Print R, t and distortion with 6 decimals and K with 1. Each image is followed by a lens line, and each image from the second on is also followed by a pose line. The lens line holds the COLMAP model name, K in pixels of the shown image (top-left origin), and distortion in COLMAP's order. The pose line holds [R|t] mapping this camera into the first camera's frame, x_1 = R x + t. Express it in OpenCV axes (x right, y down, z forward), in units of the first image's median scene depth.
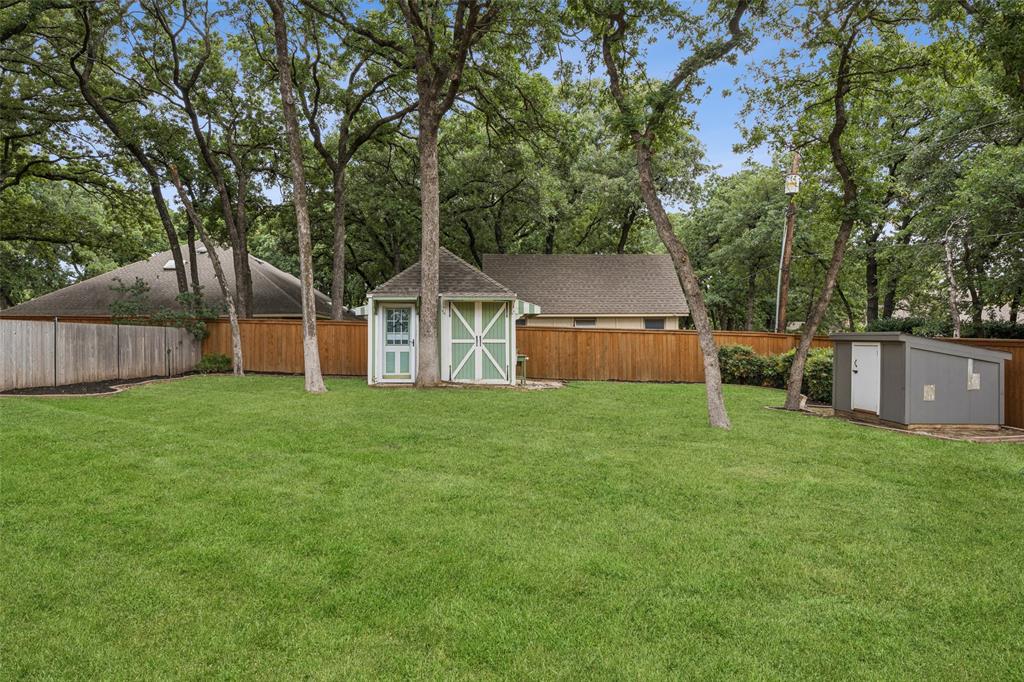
lens RADIAL K [[647.0, 0, 512.4], [0, 647.0, 344.1], [0, 0, 1]] dist [0.006625, 0.000211]
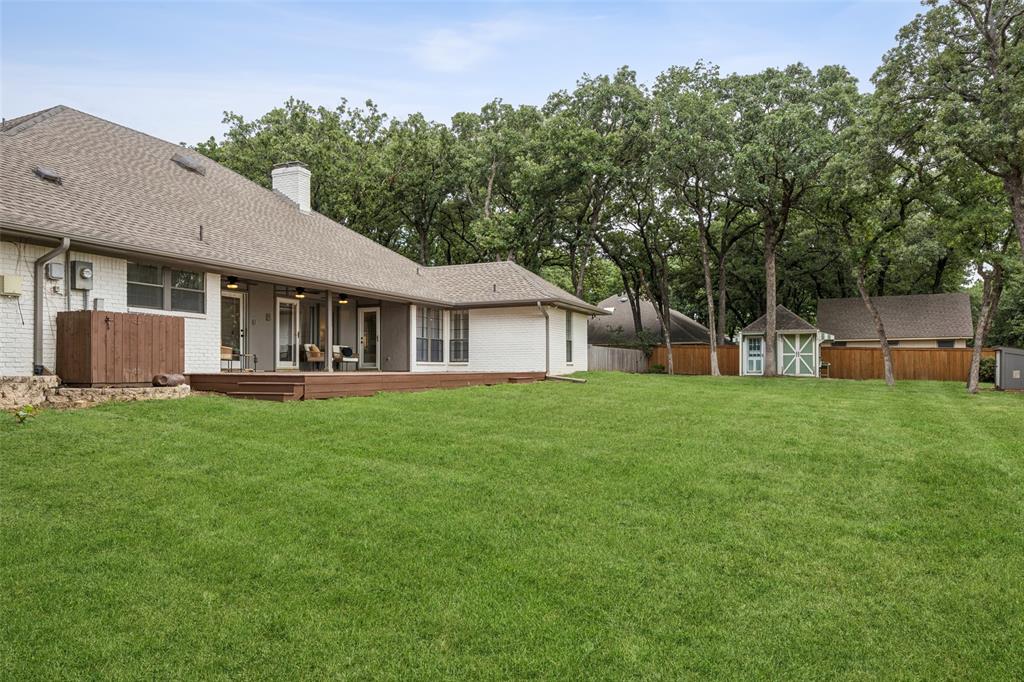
lens RADIAL K [[739.2, 0, 511.9], [0, 739.2, 351.7], [0, 0, 1]] dist [0.011574, 0.002072]
pose [[0.869729, -0.011523, -0.493396, 0.294219], [-0.003478, 0.999559, -0.029476, 0.055212], [0.493518, 0.027352, 0.869305, -1.339075]]
